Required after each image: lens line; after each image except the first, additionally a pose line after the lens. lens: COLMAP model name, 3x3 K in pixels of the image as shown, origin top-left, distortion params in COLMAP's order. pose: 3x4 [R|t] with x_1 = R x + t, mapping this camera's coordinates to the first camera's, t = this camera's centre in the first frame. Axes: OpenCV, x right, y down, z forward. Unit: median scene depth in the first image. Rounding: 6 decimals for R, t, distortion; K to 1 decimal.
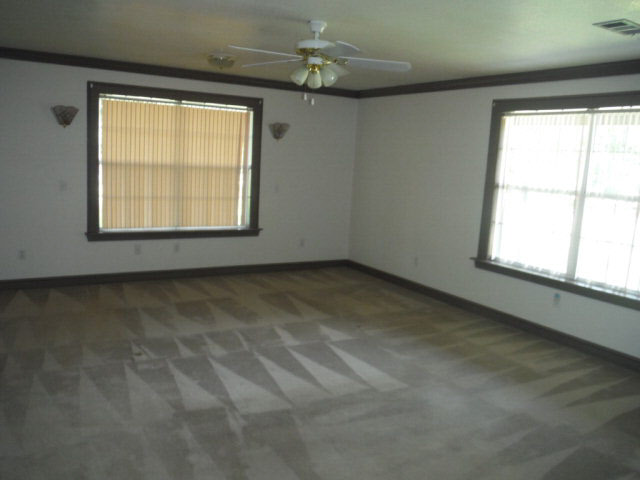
lens RADIAL K [[536.0, 0, 319.7], [0, 536.0, 239.7], [0, 0, 1]] dist [-0.058695, 0.025130]
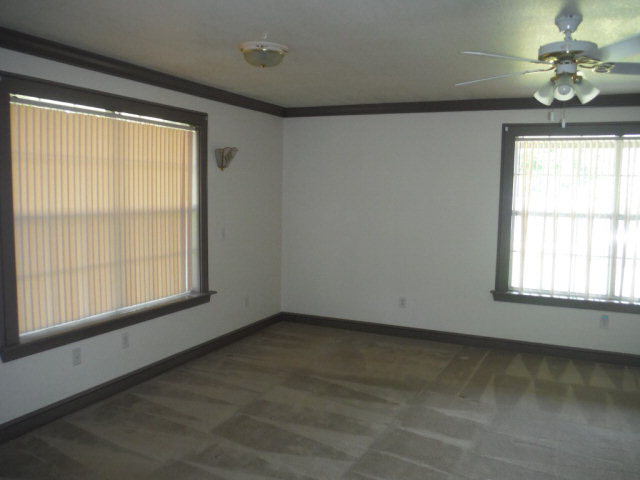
lens RADIAL K [[536.0, 0, 320.2], [0, 536.0, 238.9], [0, 0, 1]] dist [-0.058695, 0.025130]
pose [[0.828134, -0.091557, 0.553002, -0.438046], [0.114954, 0.993341, -0.007684, -0.078223], [-0.548616, 0.069933, 0.833144, 0.352451]]
